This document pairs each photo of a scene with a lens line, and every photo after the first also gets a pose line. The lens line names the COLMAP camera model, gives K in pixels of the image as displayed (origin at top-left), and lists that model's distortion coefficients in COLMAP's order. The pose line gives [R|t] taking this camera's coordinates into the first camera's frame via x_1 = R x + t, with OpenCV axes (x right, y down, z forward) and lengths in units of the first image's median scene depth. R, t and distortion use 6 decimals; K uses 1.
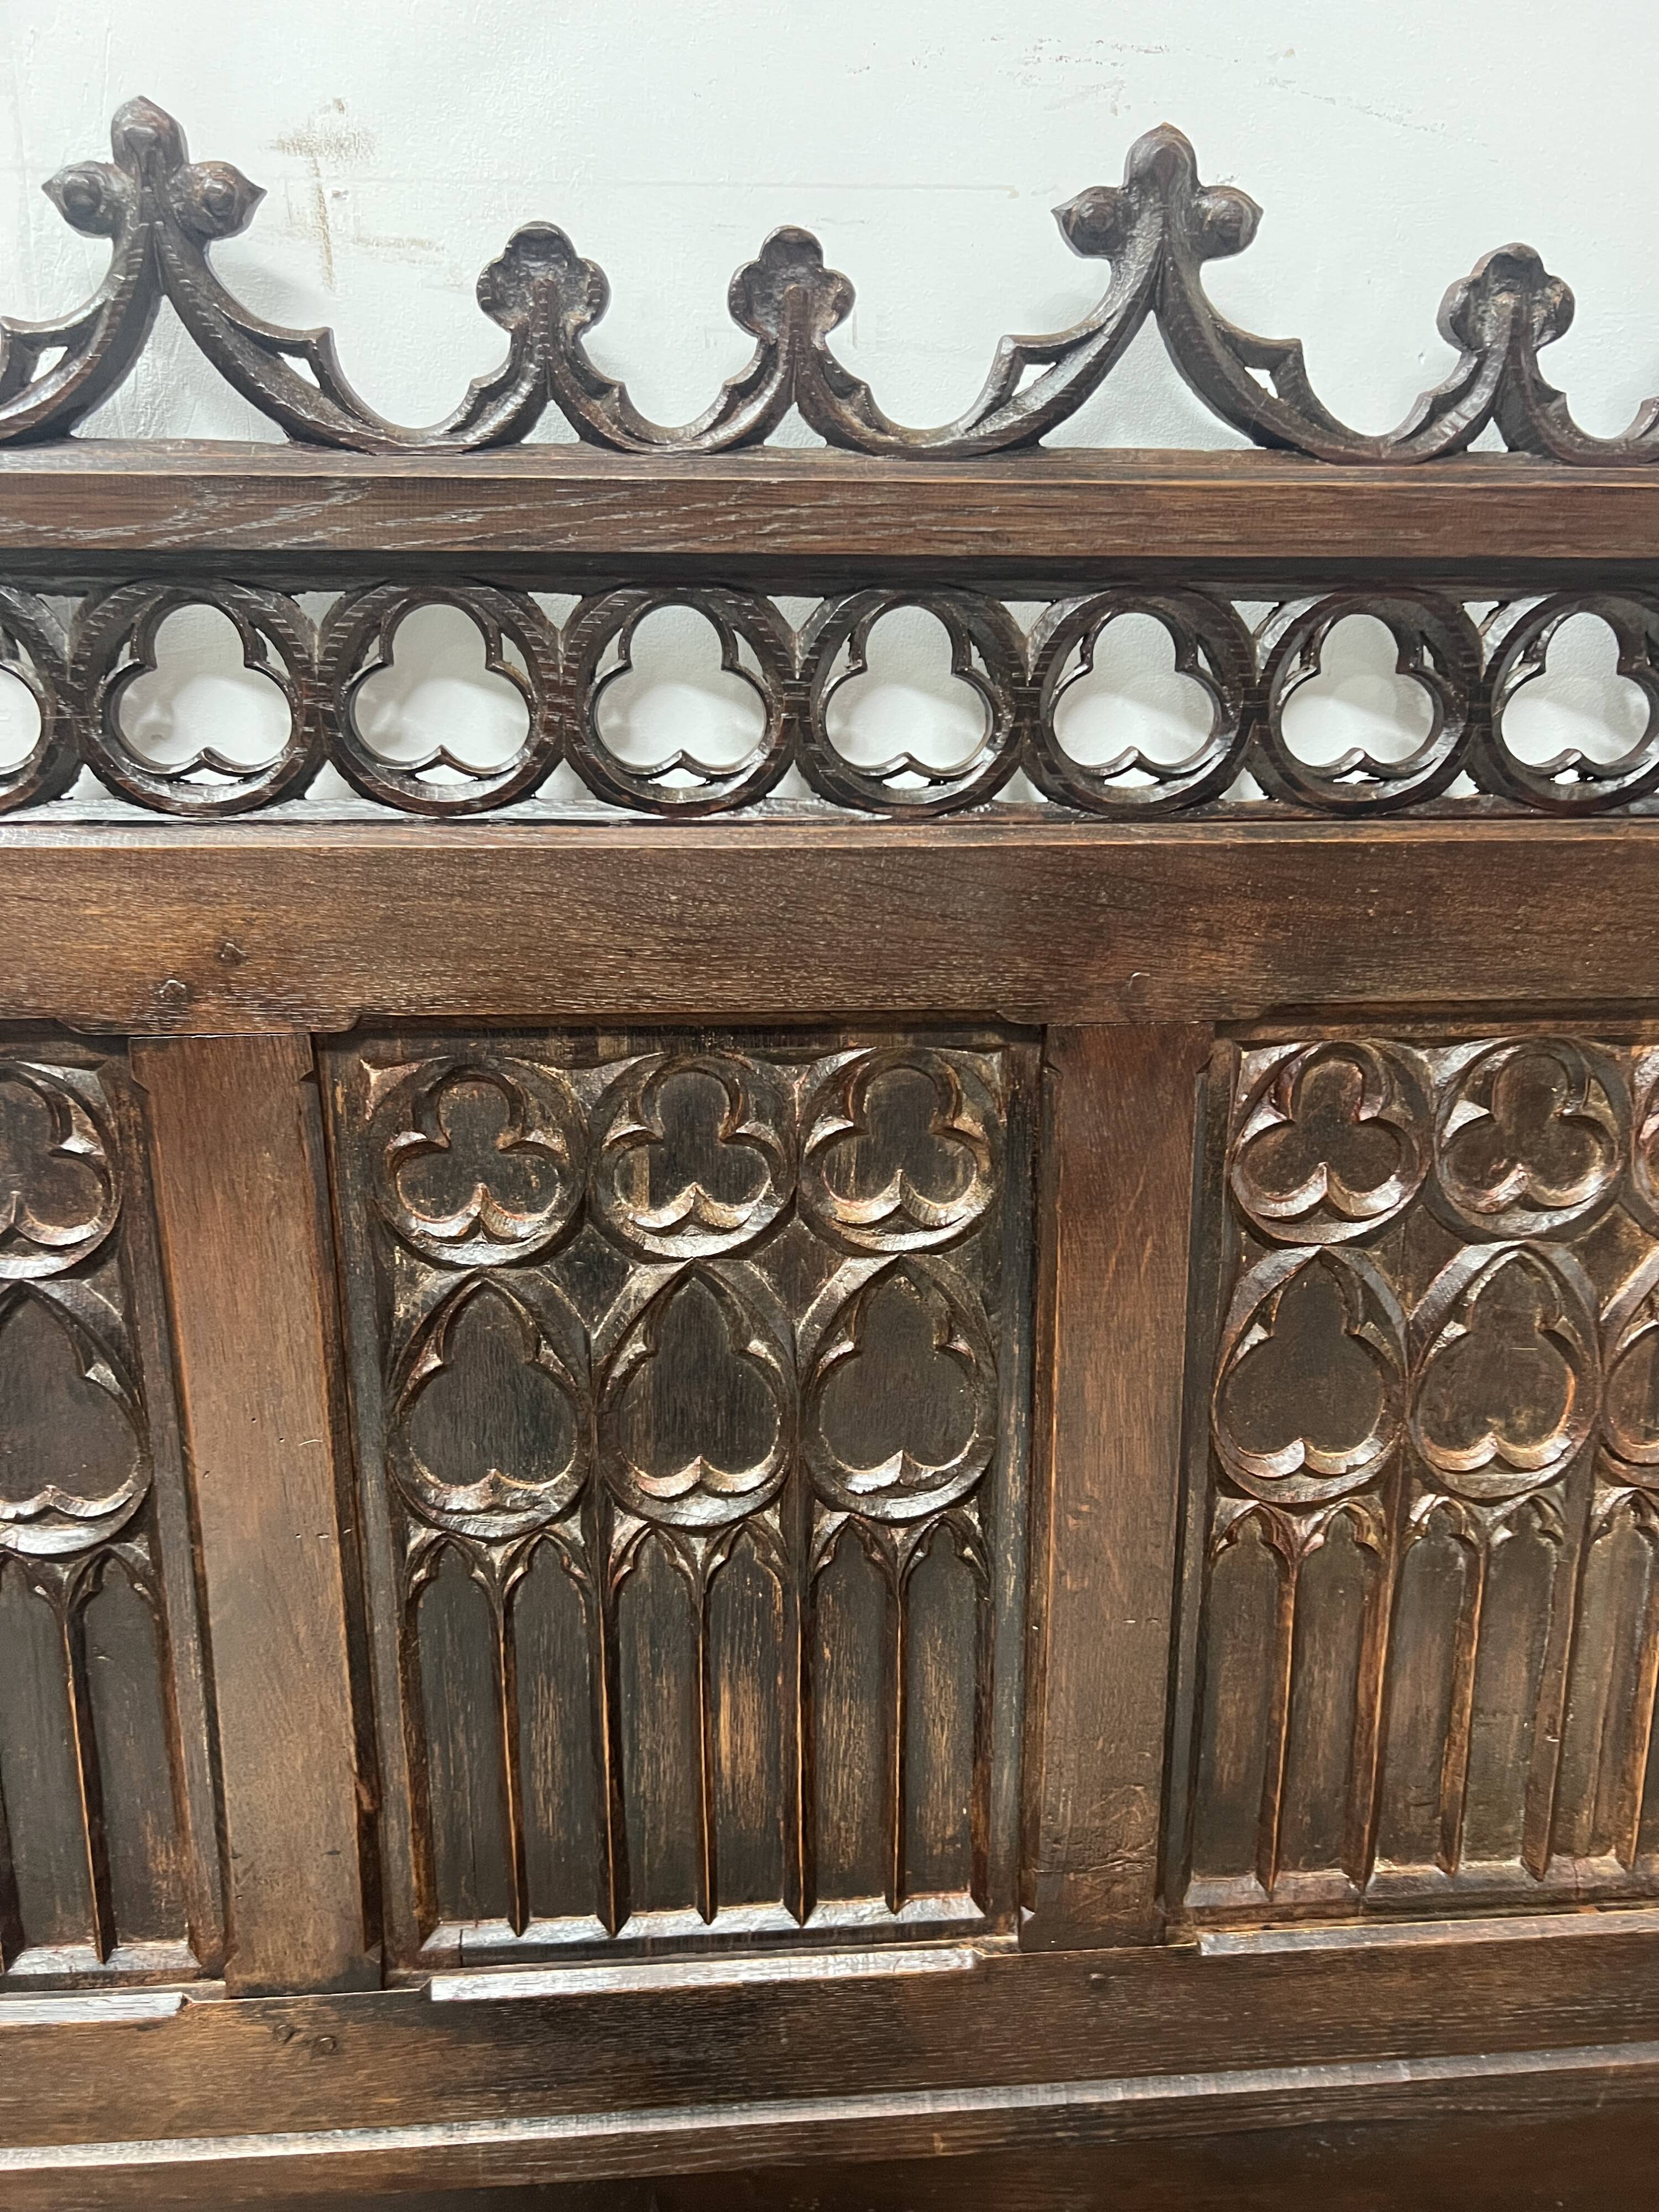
lens RADIAL K [[1672.8, 0, 805.9], [0, 1672.8, 1116.0], [0, 0, 1]] dist [0.053930, -0.064028]
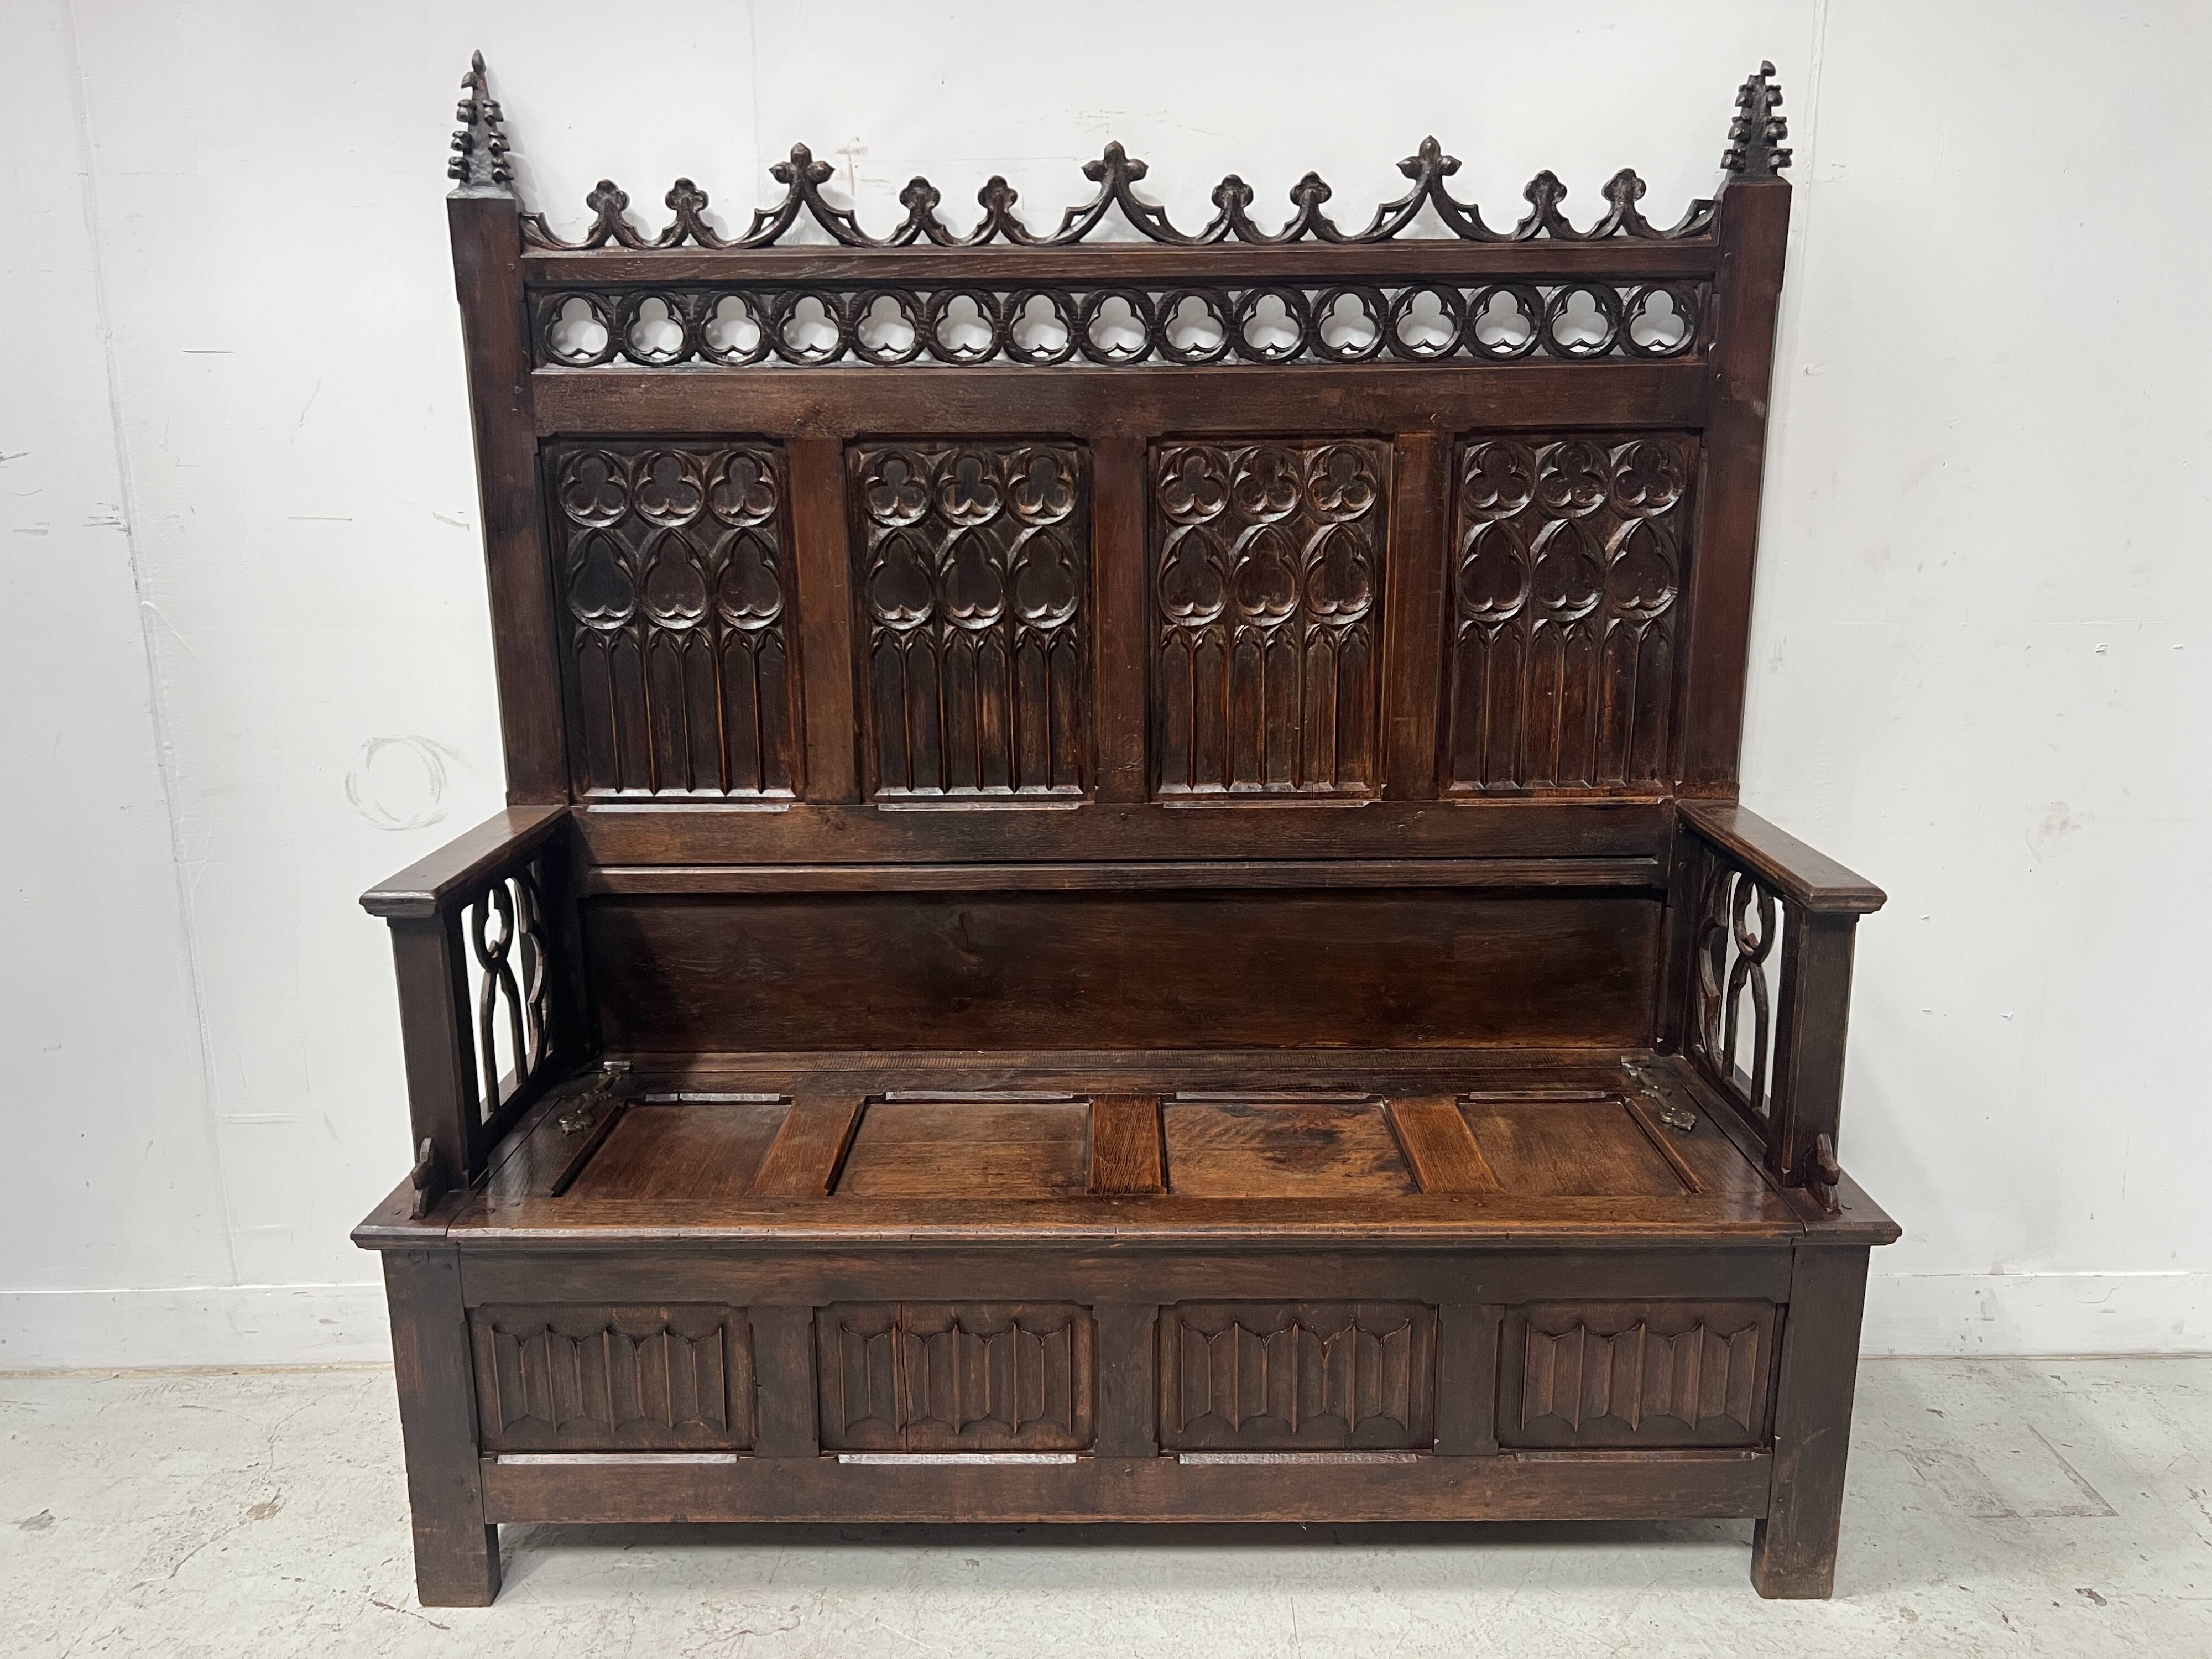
lens RADIAL K [[1672.8, 0, 1112.0], [0, 1672.8, 844.7], [0, 0, 1]] dist [0.053930, -0.064028]
pose [[0.996997, 0.010897, -0.076663, 0.410795], [-0.012393, 0.999741, -0.019064, 0.701316], [0.076436, 0.019957, 0.996875, -1.879313]]
